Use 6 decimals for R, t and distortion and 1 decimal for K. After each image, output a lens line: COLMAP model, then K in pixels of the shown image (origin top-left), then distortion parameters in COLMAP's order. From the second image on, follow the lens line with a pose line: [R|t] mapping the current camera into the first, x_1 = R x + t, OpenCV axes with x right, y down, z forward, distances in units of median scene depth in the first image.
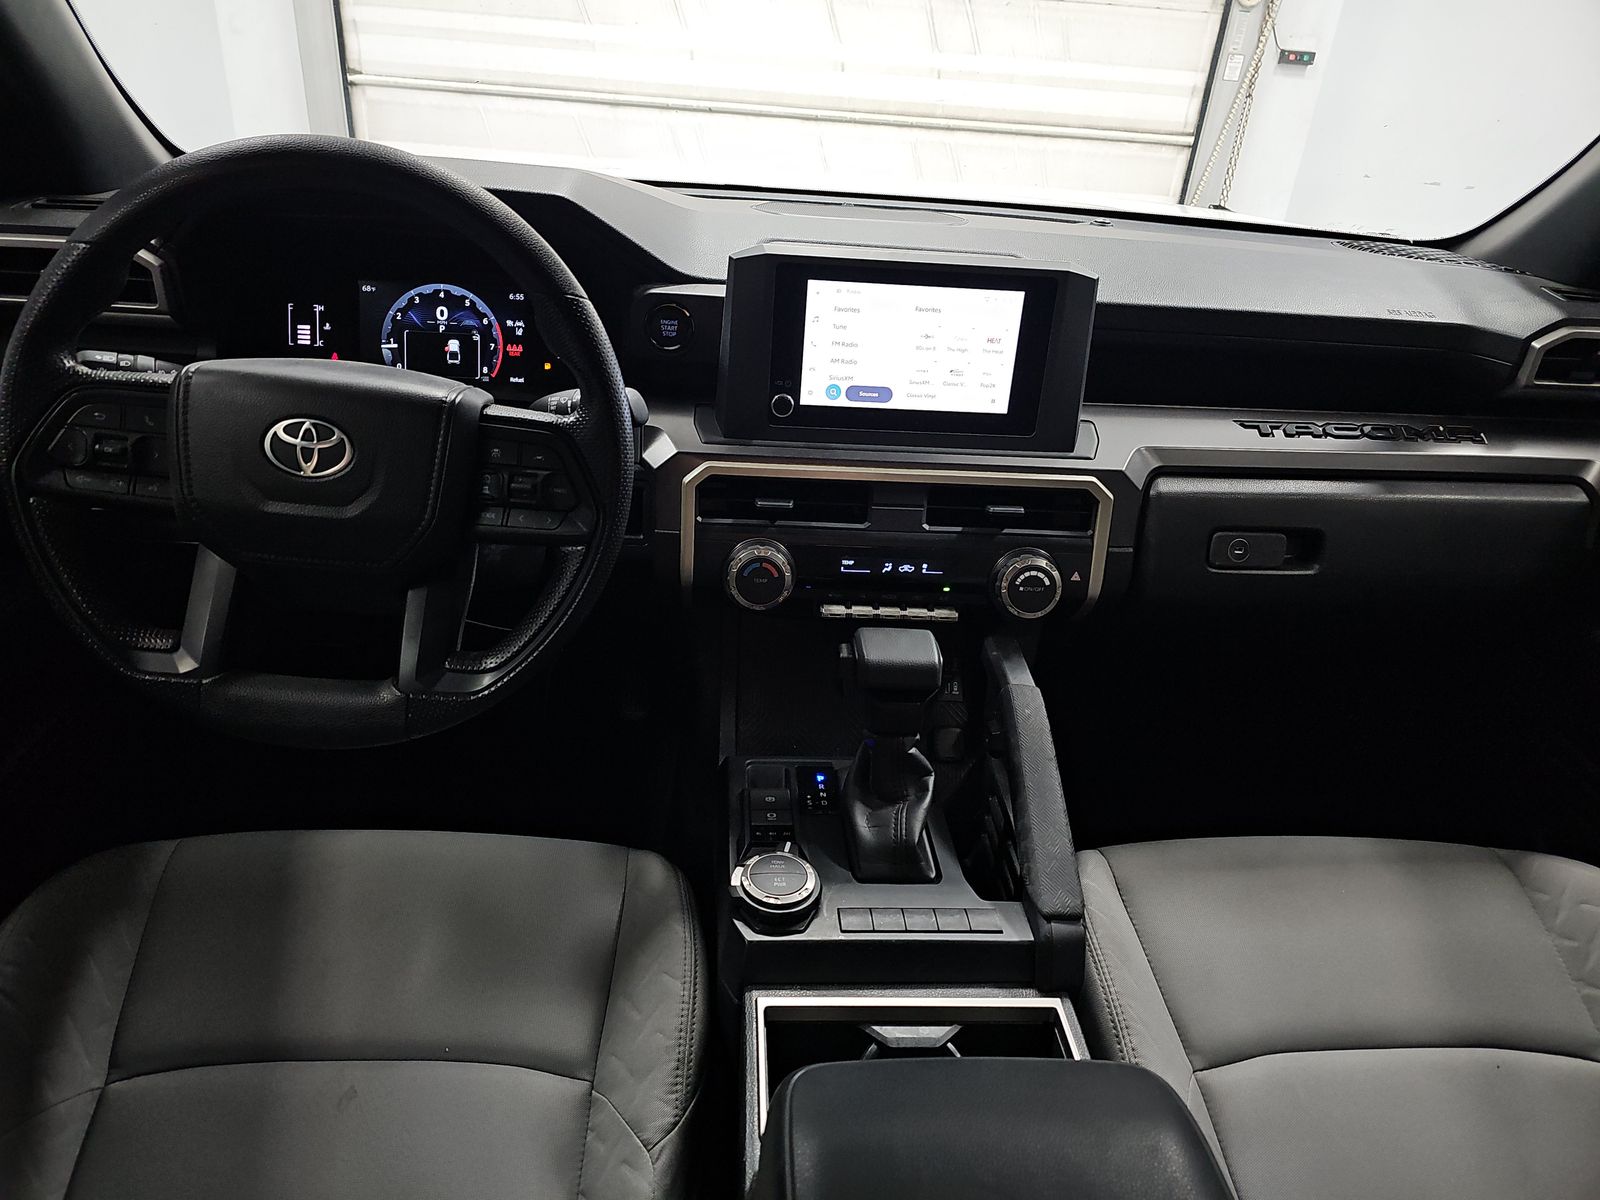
lens RADIAL K [[1070.6, 0, 804.4], [0, 1070.6, 599.4], [0, 0, 1]] dist [0.034344, -0.035285]
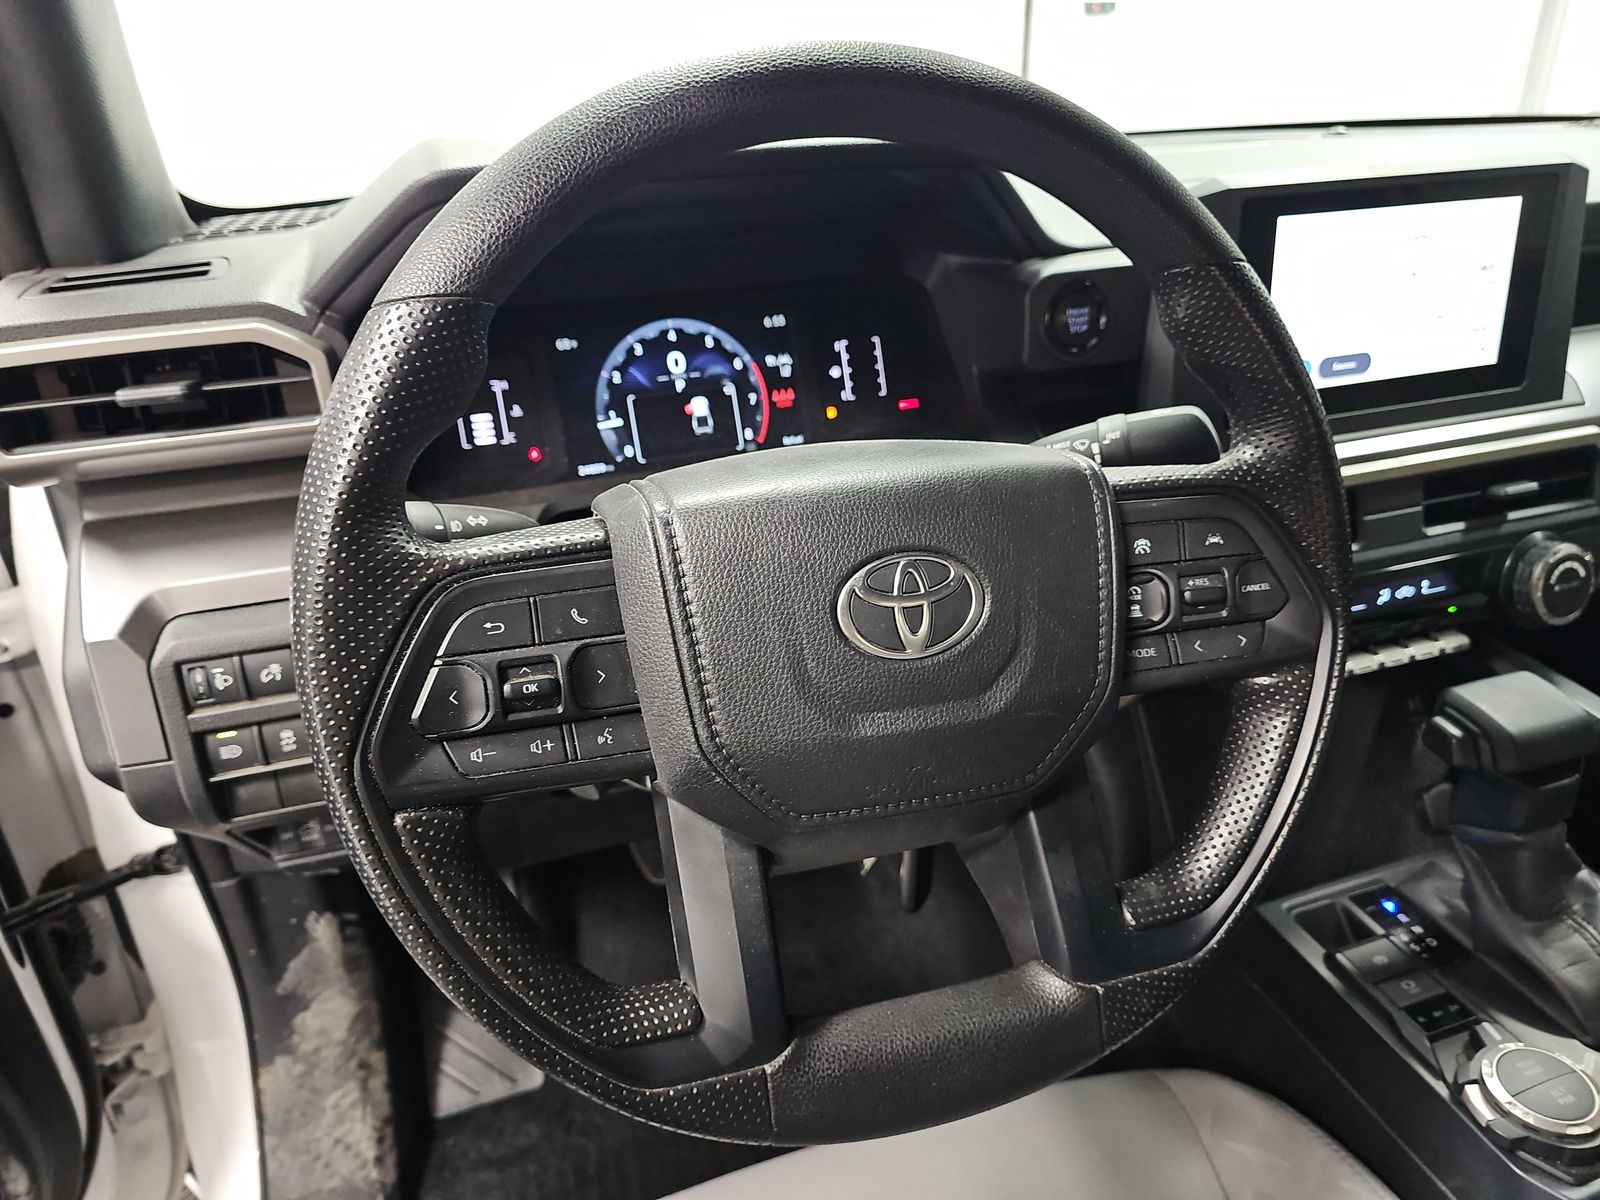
lens RADIAL K [[1070.6, 0, 800.6], [0, 1070.6, 608.2], [0, 0, 1]] dist [0.034344, -0.035285]
pose [[0.962552, -0.205245, 0.177109, -0.413995], [0.206280, 0.978410, 0.012757, -0.106966], [-0.175903, 0.024255, 0.984109, 0.324088]]
